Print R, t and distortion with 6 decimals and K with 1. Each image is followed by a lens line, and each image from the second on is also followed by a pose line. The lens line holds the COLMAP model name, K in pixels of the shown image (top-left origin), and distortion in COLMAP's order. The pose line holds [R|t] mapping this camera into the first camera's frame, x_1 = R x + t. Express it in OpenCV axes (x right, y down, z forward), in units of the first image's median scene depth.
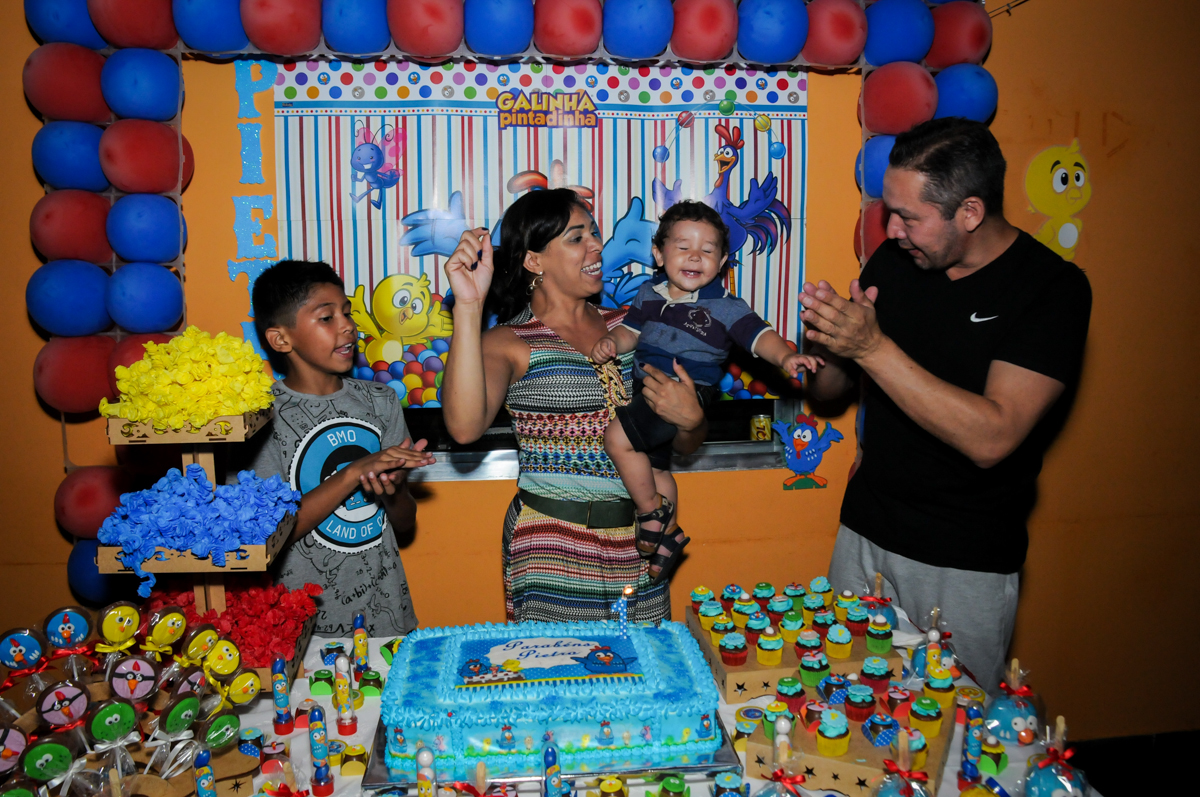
lens RADIAL K [[913.0, 0, 600.0], [0, 913.0, 398.5], [0, 0, 1]] dist [-0.139941, 0.111892]
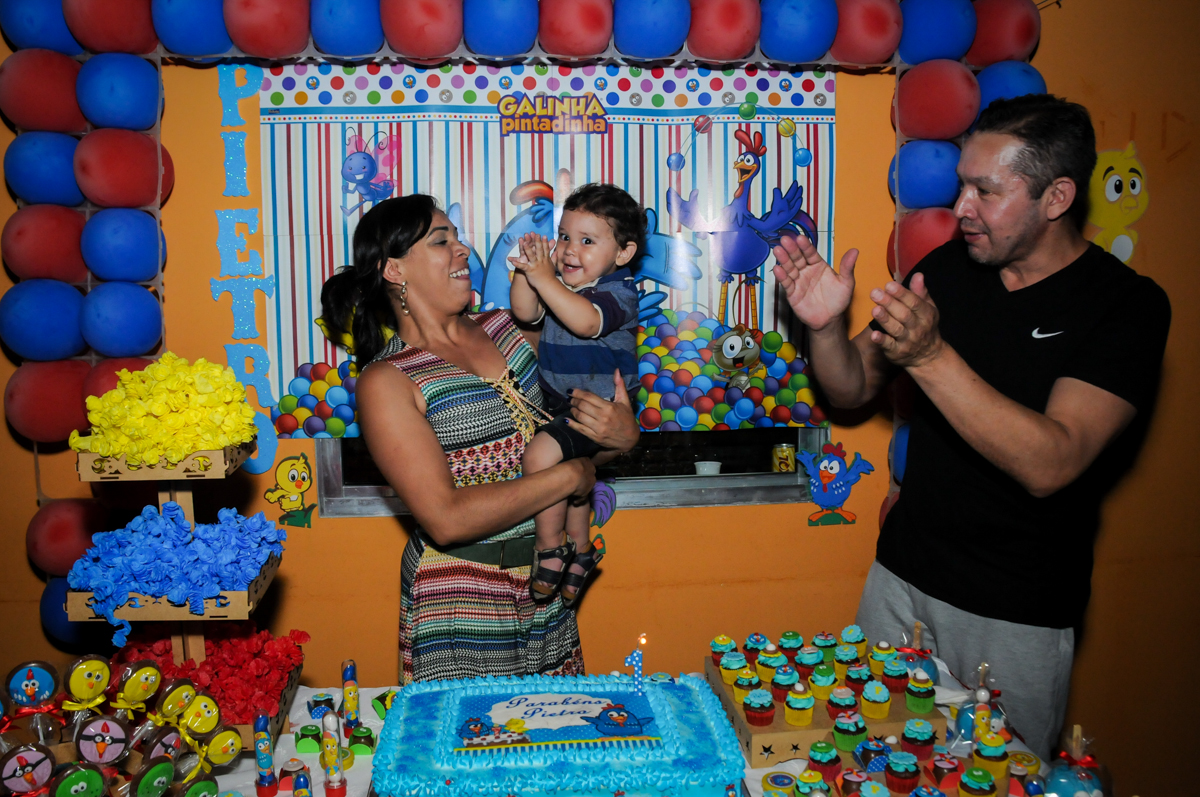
lens RADIAL K [[960.2, 0, 570.5], [0, 960.2, 418.6], [0, 0, 1]] dist [-0.141527, 0.110204]
pose [[0.999374, 0.001289, -0.035356, -0.007811], [-0.001313, 0.999999, -0.000660, -0.010982], [0.035355, 0.000706, 0.999375, 0.039545]]
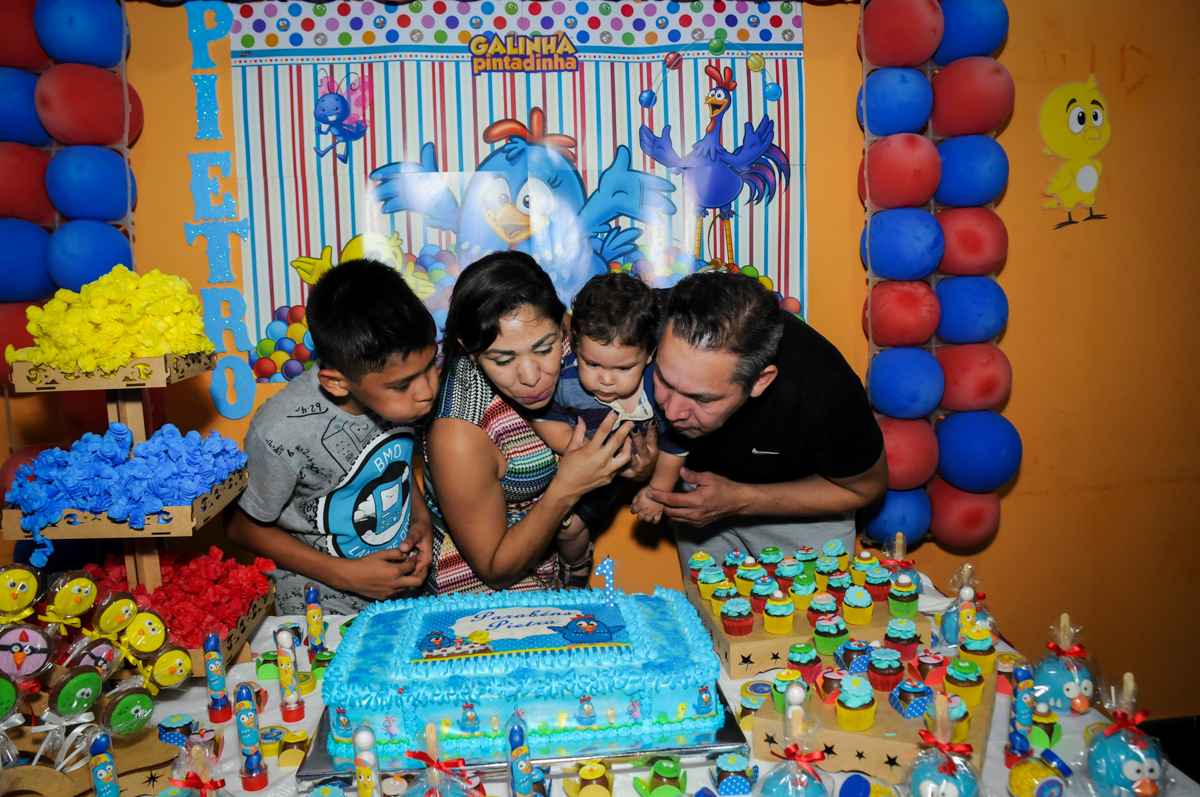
lens RADIAL K [[906.2, 0, 600.0], [0, 906.2, 398.5], [0, 0, 1]] dist [-0.146523, 0.102566]
pose [[0.999655, -0.025047, -0.007876, 0.025196], [0.024947, 0.999611, -0.012452, 0.068022], [0.008185, 0.012251, 0.999891, 0.118825]]
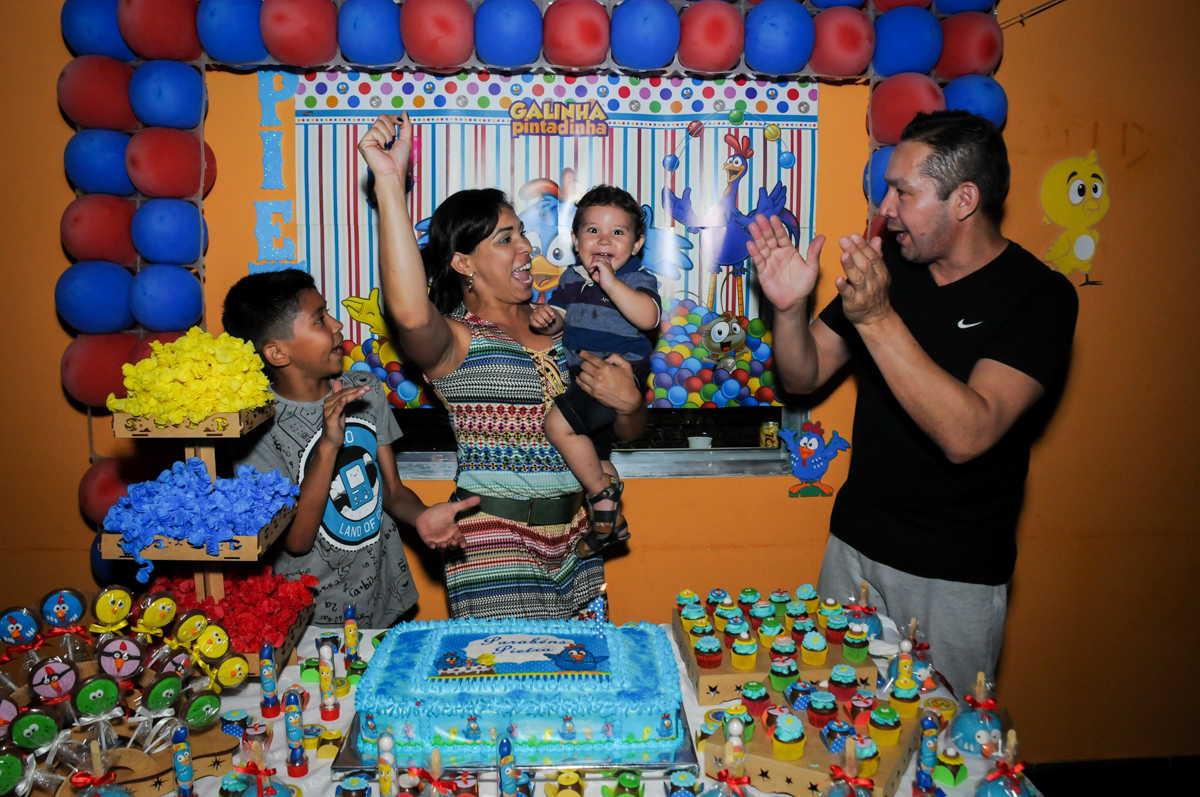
lens RADIAL K [[913.0, 0, 600.0], [0, 913.0, 398.5], [0, 0, 1]] dist [-0.139941, 0.111892]
pose [[0.998236, 0.020261, -0.055807, 0.070345], [-0.020394, 0.999790, -0.001805, -0.003882], [0.055759, 0.002940, 0.998440, -0.022952]]
